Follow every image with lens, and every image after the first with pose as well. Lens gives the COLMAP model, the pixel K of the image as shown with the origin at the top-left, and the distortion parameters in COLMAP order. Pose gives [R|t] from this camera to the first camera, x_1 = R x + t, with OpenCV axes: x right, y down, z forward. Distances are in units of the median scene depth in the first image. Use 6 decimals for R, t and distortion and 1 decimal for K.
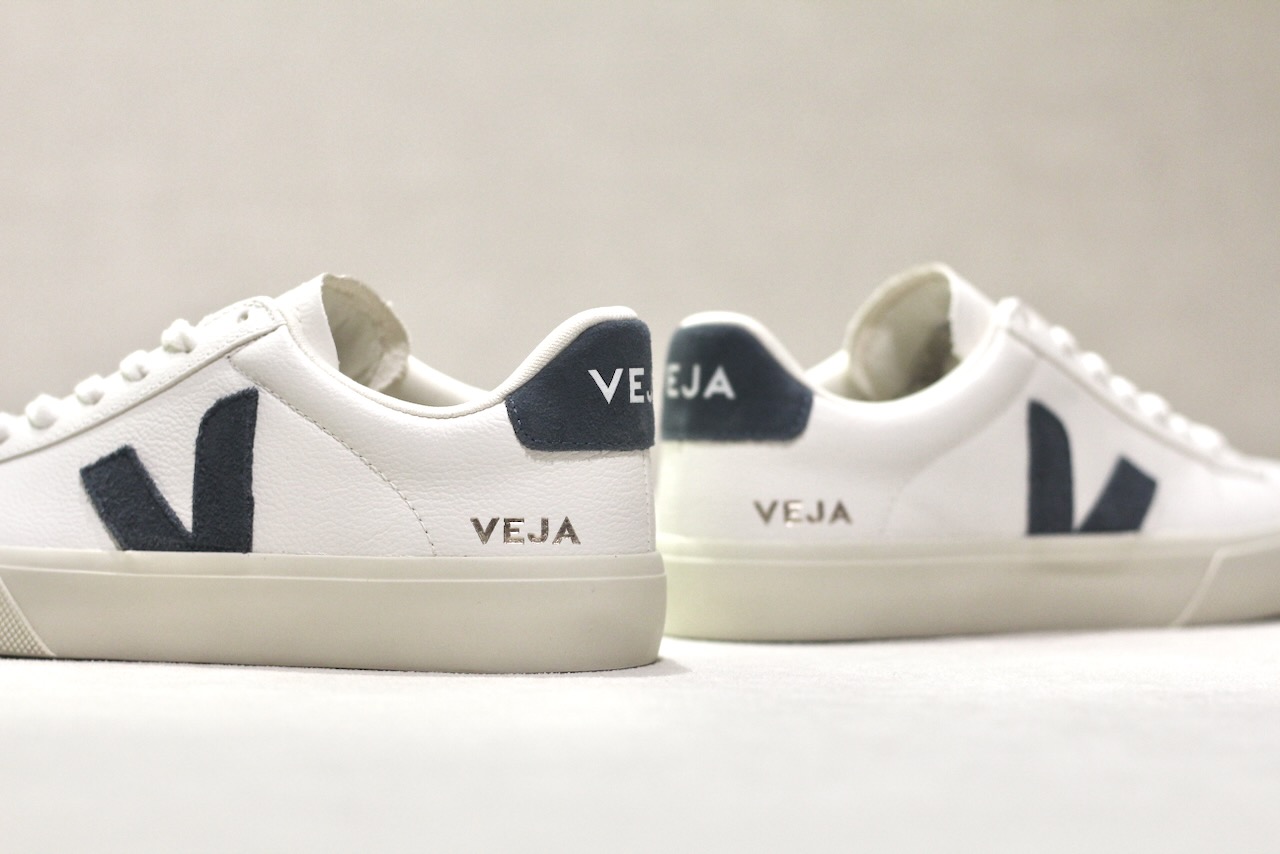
lens RADIAL K [[3196.3, 0, 640.0], [0, 3196.3, 427.0], [0, 0, 1]] dist [-0.212699, 0.225340]
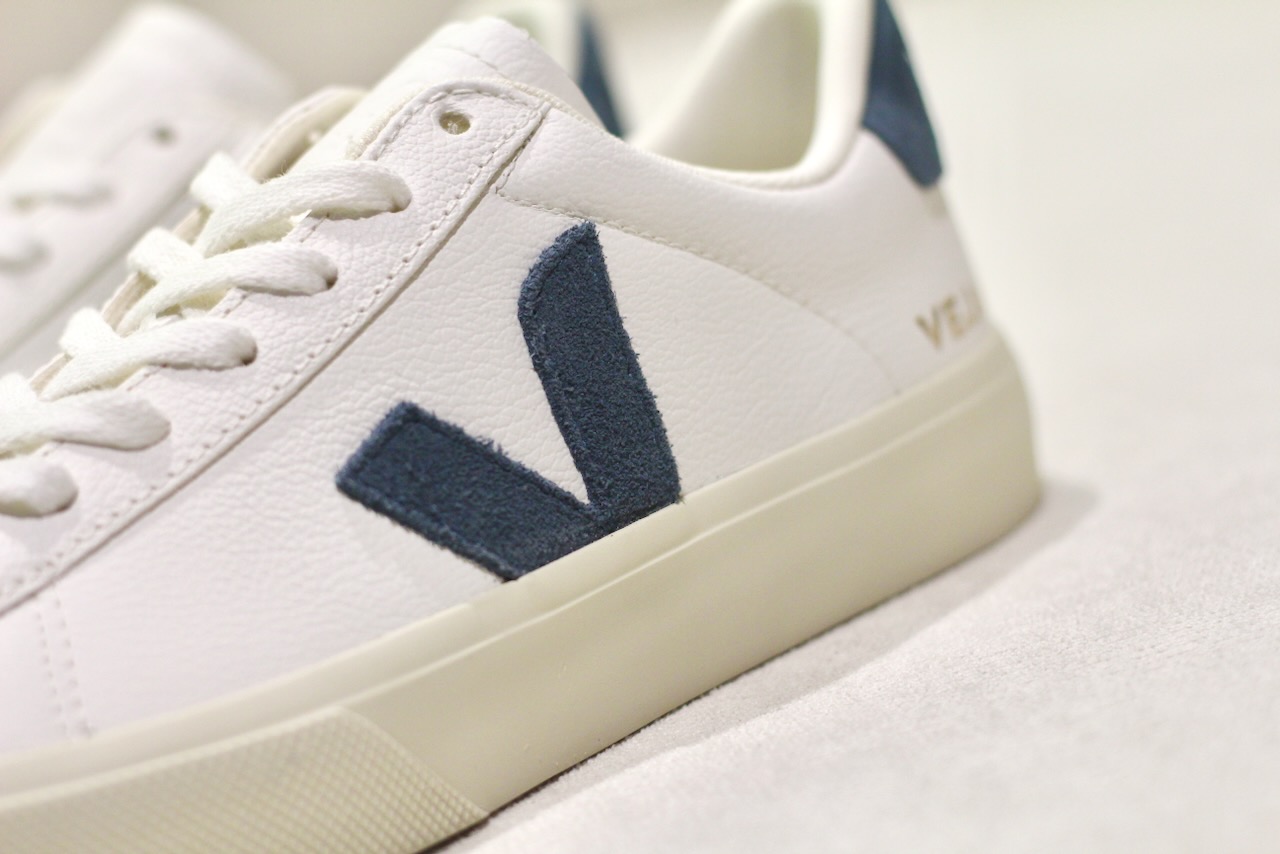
lens RADIAL K [[3196.3, 0, 640.0], [0, 3196.3, 427.0], [0, 0, 1]] dist [-0.212699, 0.225340]
pose [[0.544043, -0.310719, 0.779404, -0.562247], [0.255125, 0.946182, 0.199123, -0.087331], [-0.799330, 0.090514, 0.594036, 0.660042]]
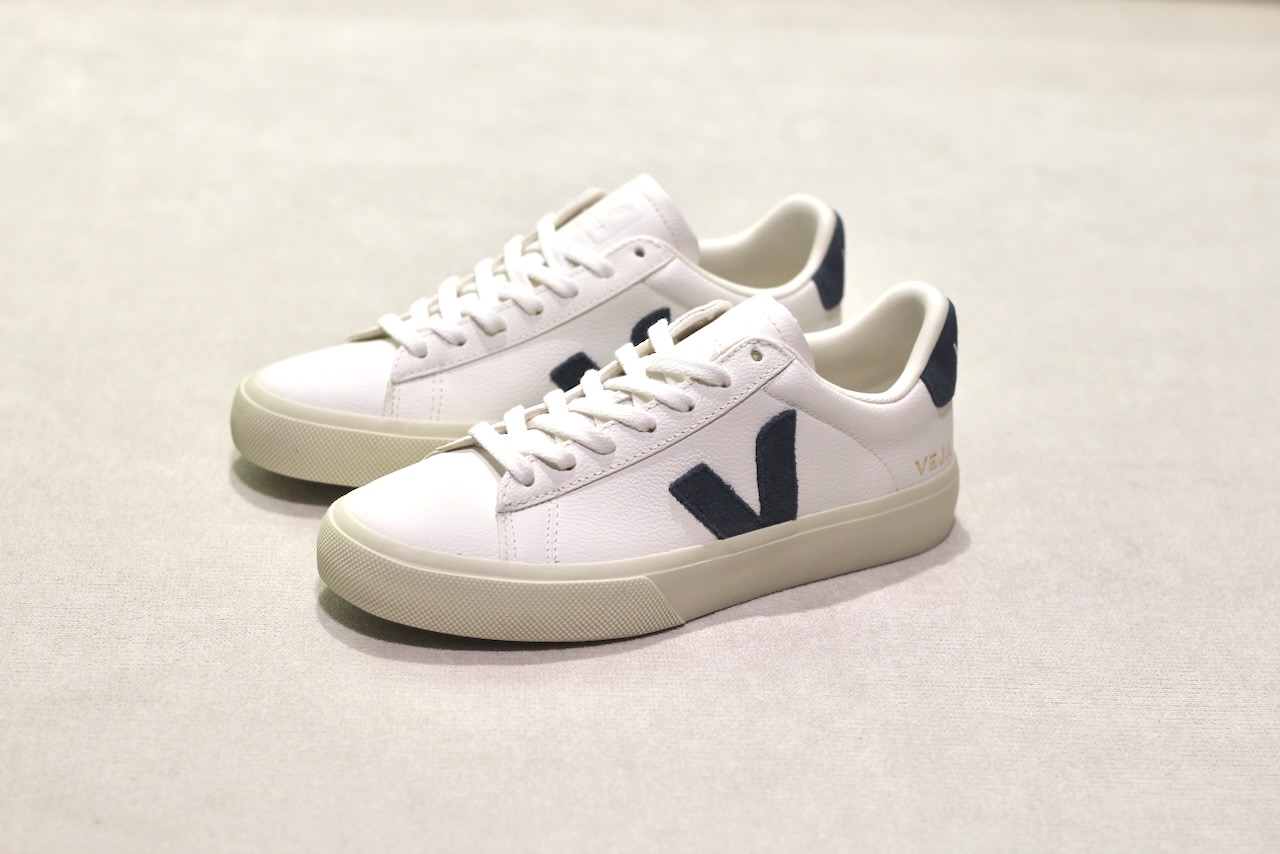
lens RADIAL K [[3196.3, 0, 640.0], [0, 3196.3, 427.0], [0, 0, 1]] dist [-0.212699, 0.225340]
pose [[0.679925, -0.271364, 0.681223, -1.135043], [-0.028585, 0.918490, 0.394409, -0.562517], [-0.732725, -0.287641, 0.616747, 0.169521]]
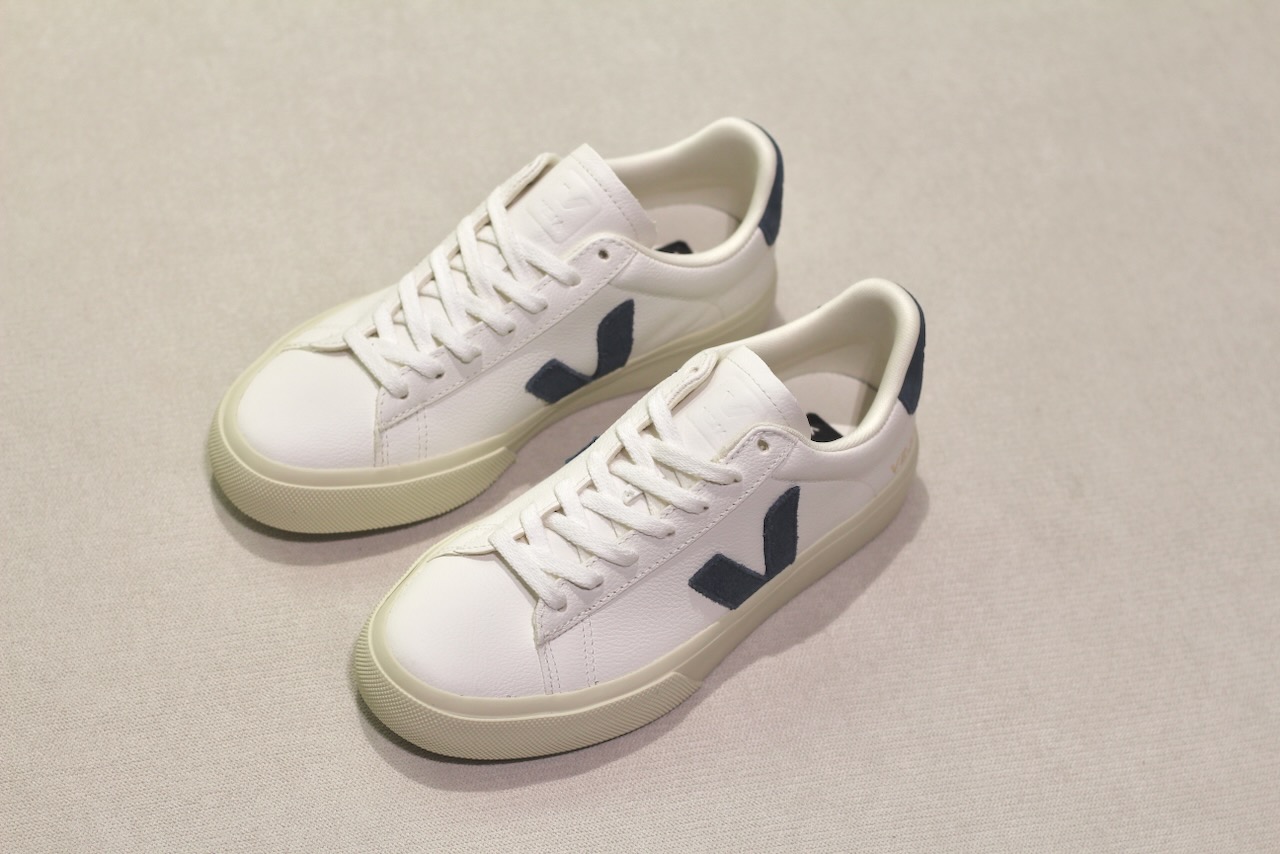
lens RADIAL K [[3196.3, 0, 640.0], [0, 3196.3, 427.0], [0, 0, 1]] dist [-0.212699, 0.225340]
pose [[0.532563, -0.614784, 0.581737, -0.999224], [-0.078818, 0.648306, 0.757289, -1.139300], [-0.842713, -0.449155, 0.296807, 0.632619]]
